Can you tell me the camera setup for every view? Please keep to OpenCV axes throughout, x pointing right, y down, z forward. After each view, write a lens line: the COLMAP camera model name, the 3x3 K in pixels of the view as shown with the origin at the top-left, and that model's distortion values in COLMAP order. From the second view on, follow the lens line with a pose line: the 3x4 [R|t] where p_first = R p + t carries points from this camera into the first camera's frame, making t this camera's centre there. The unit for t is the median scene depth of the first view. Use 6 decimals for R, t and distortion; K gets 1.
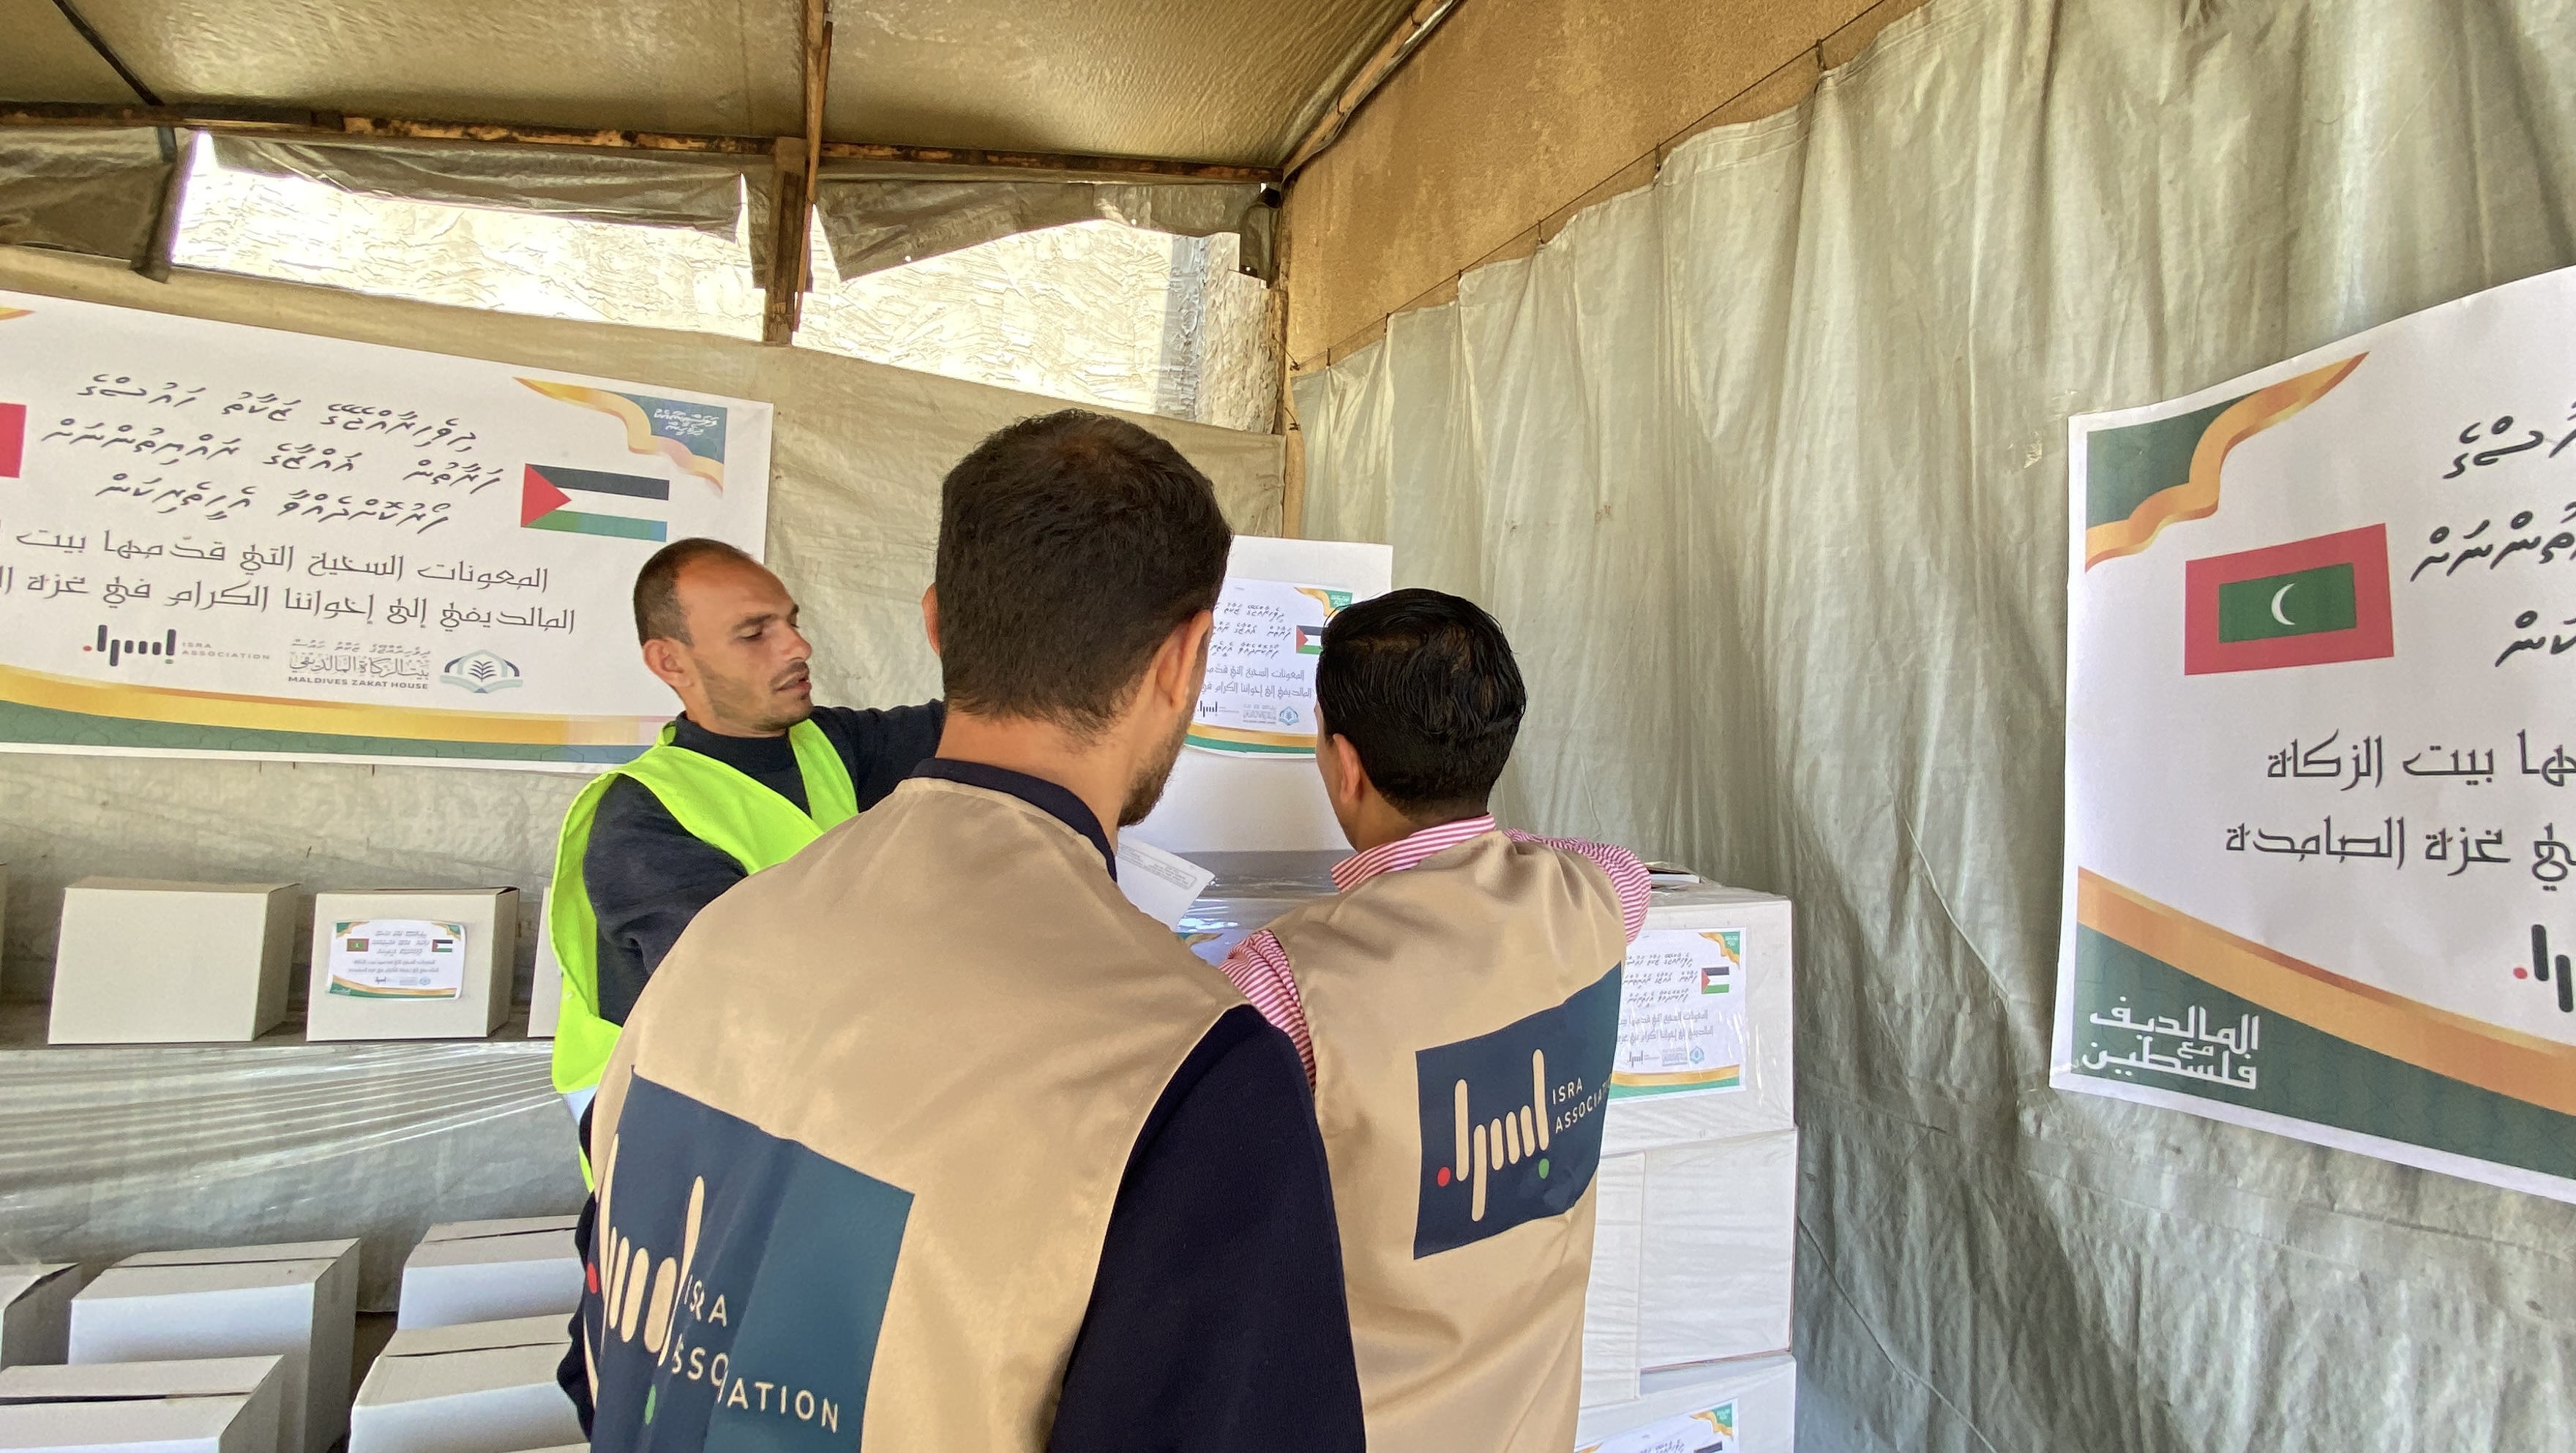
lens RADIAL K [[1190.4, 0, 1278.7], [0, 1190.4, 738.2], [0, 0, 1]] dist [0.034324, -0.028246]
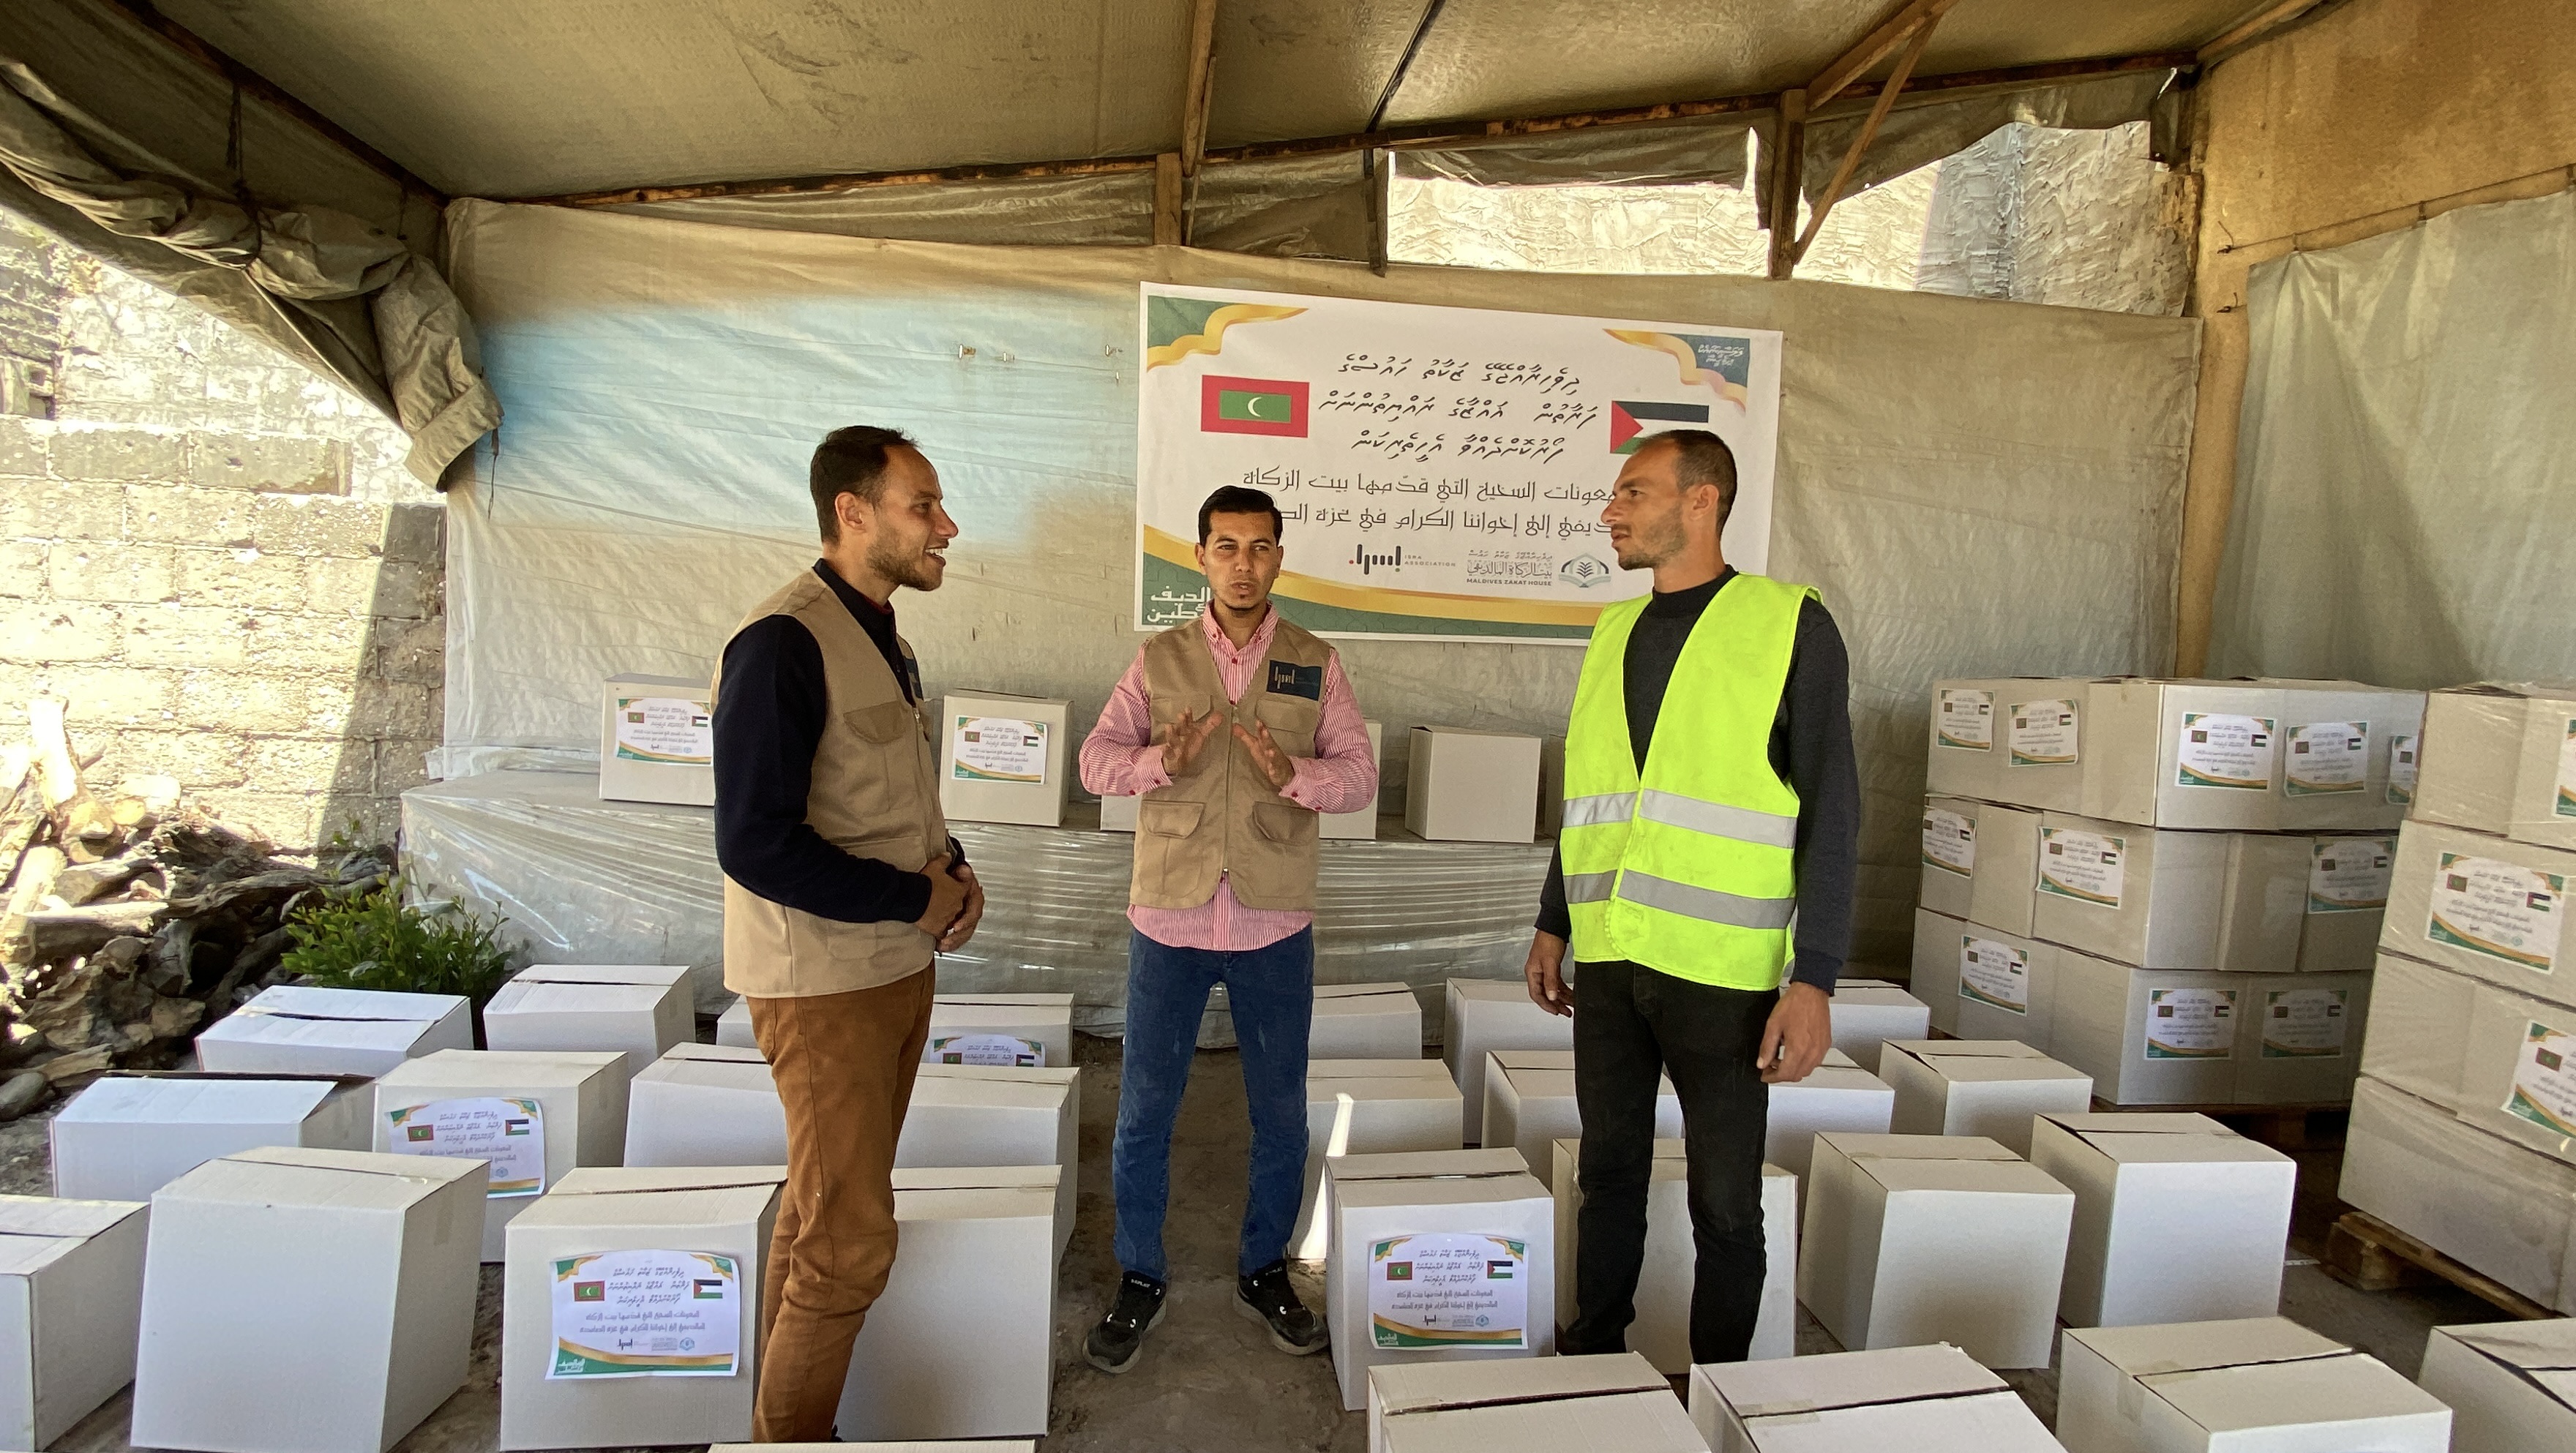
lens RADIAL K [[1195.2, 0, 1277.0], [0, 1195.2, 737.3], [0, 0, 1]] dist [0.033377, -0.029664]
pose [[0.967200, 0.014535, -0.253599, -0.693570], [0.013272, 0.994106, 0.107598, -0.021733], [0.253669, -0.107435, 0.961306, -0.347365]]
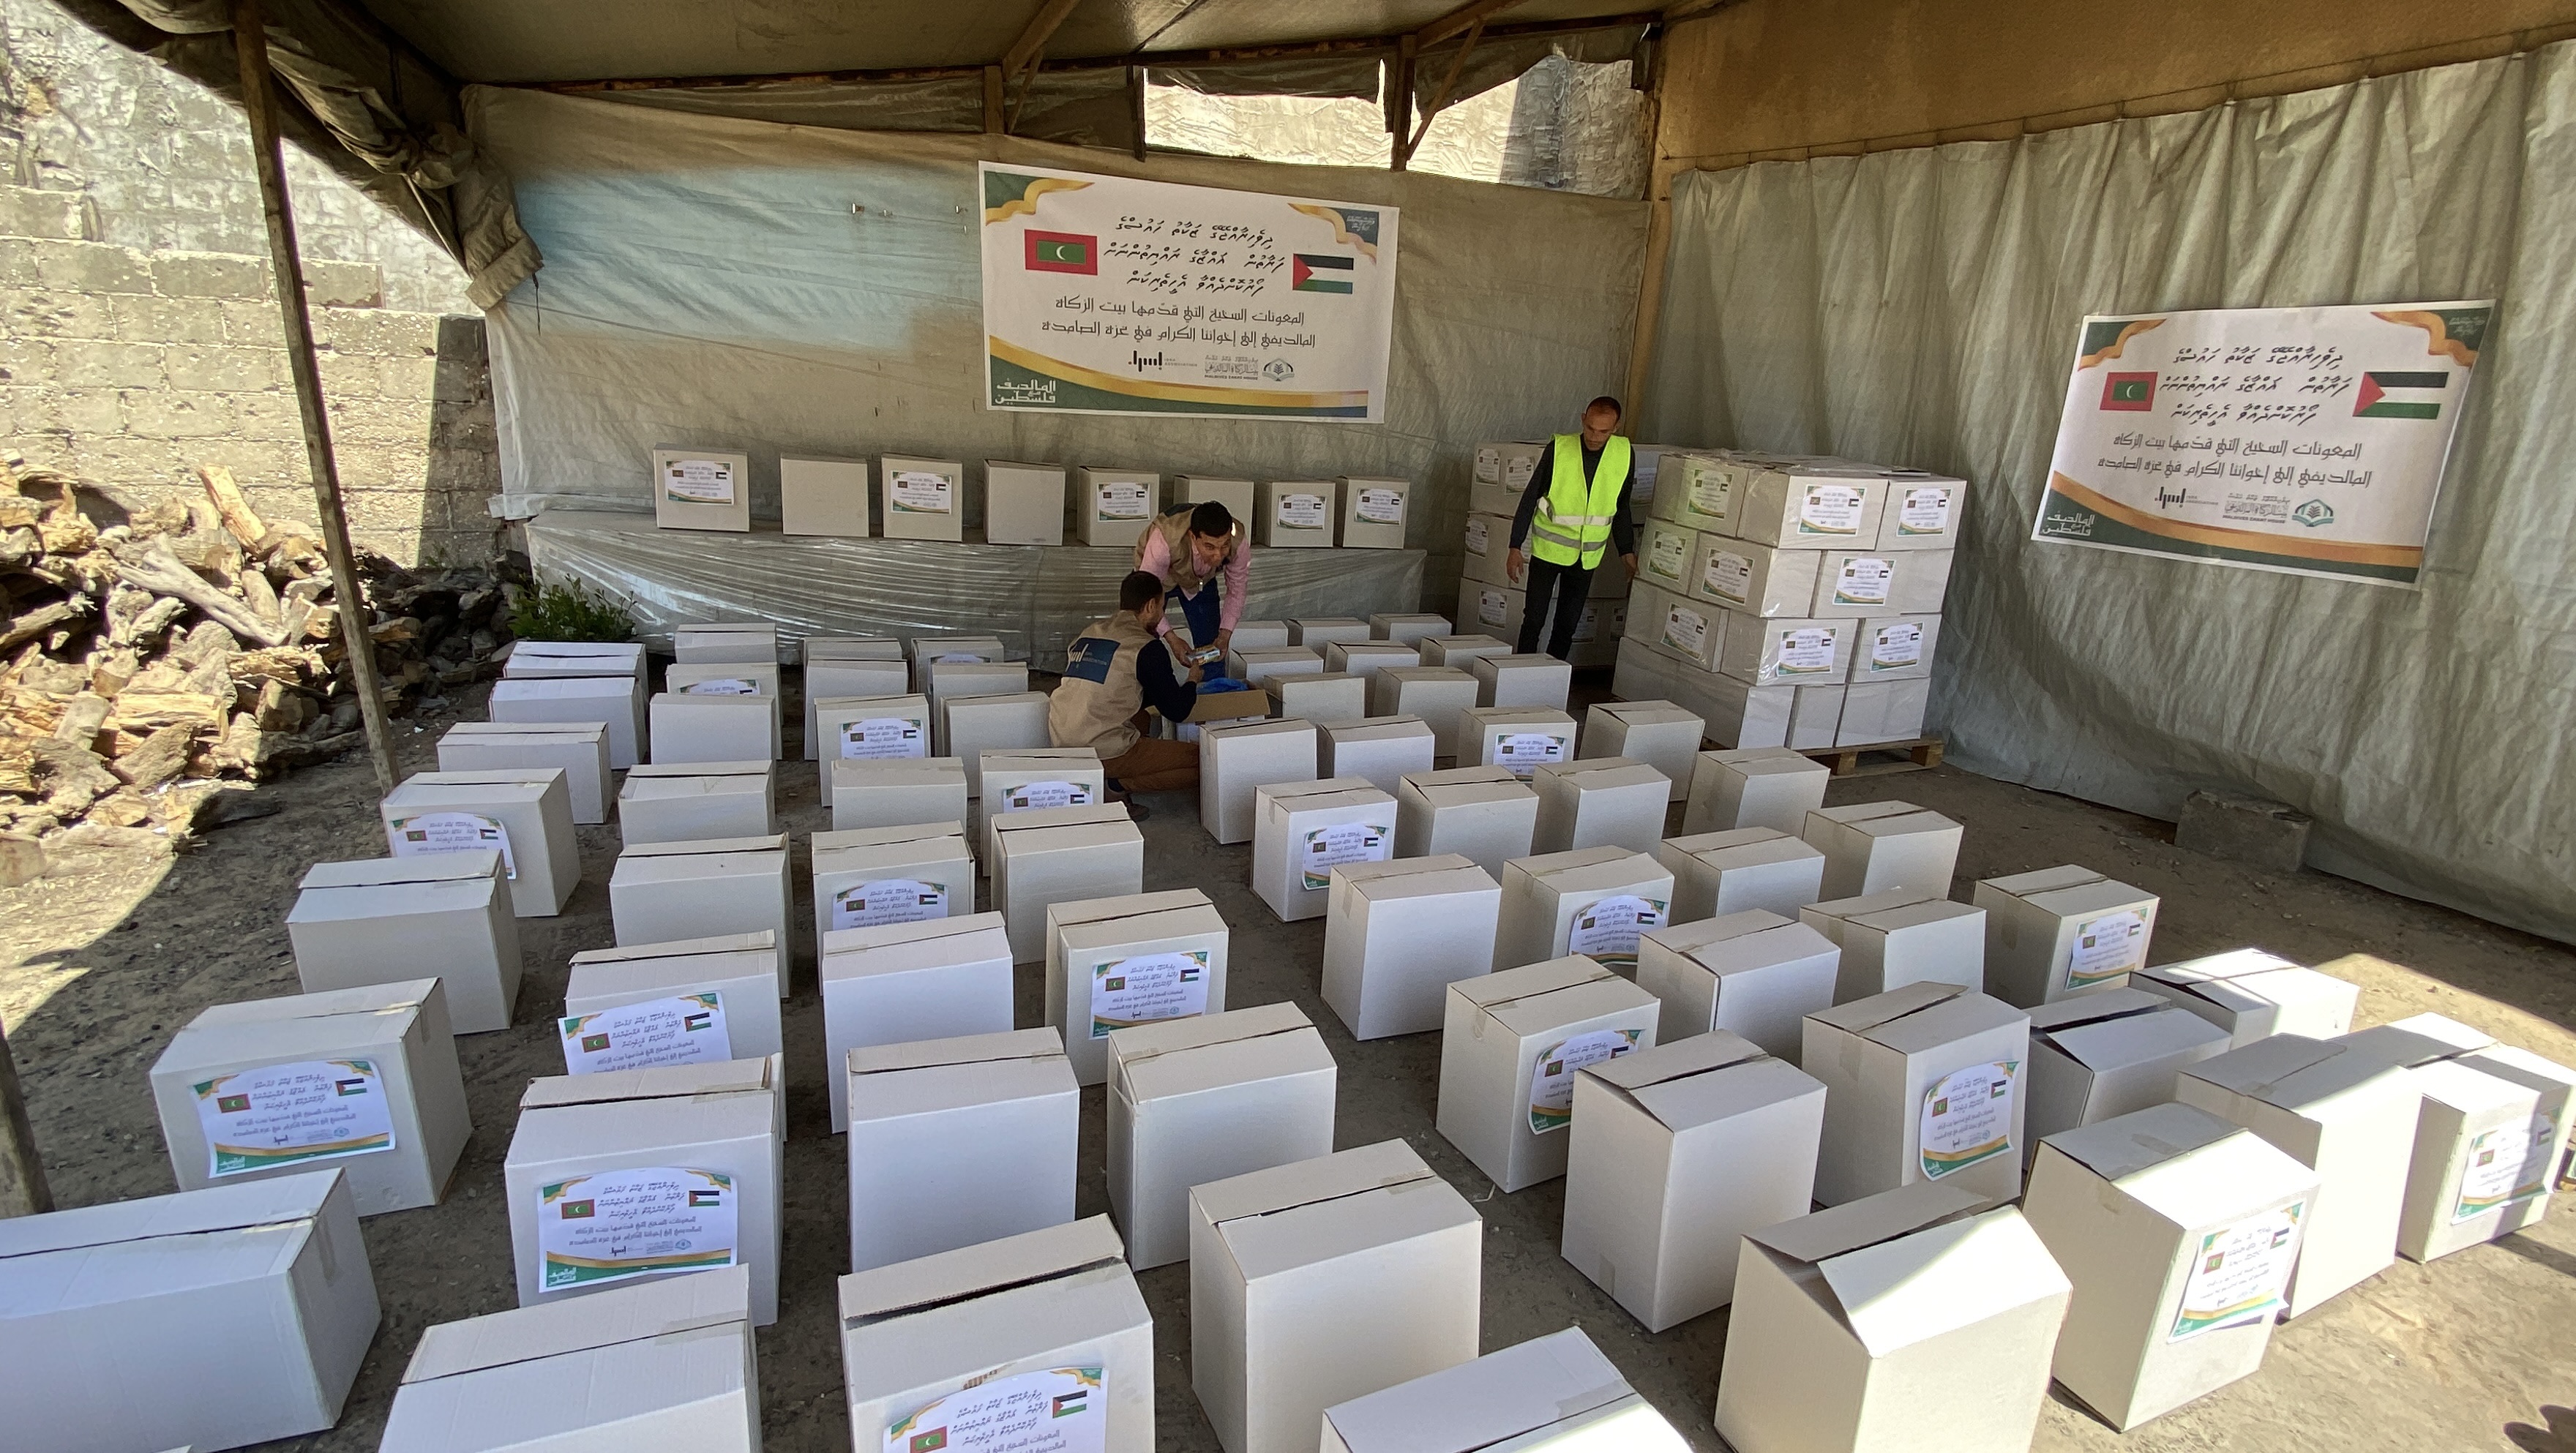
lens RADIAL K [[1195.2, 0, 1277.0], [0, 1195.2, 737.3], [0, 0, 1]] dist [0.033377, -0.029664]
pose [[0.999894, 0.006676, -0.012918, -0.673490], [-0.002123, 0.945896, 0.324463, -0.129326], [0.014385, -0.324401, 0.945810, -1.139881]]
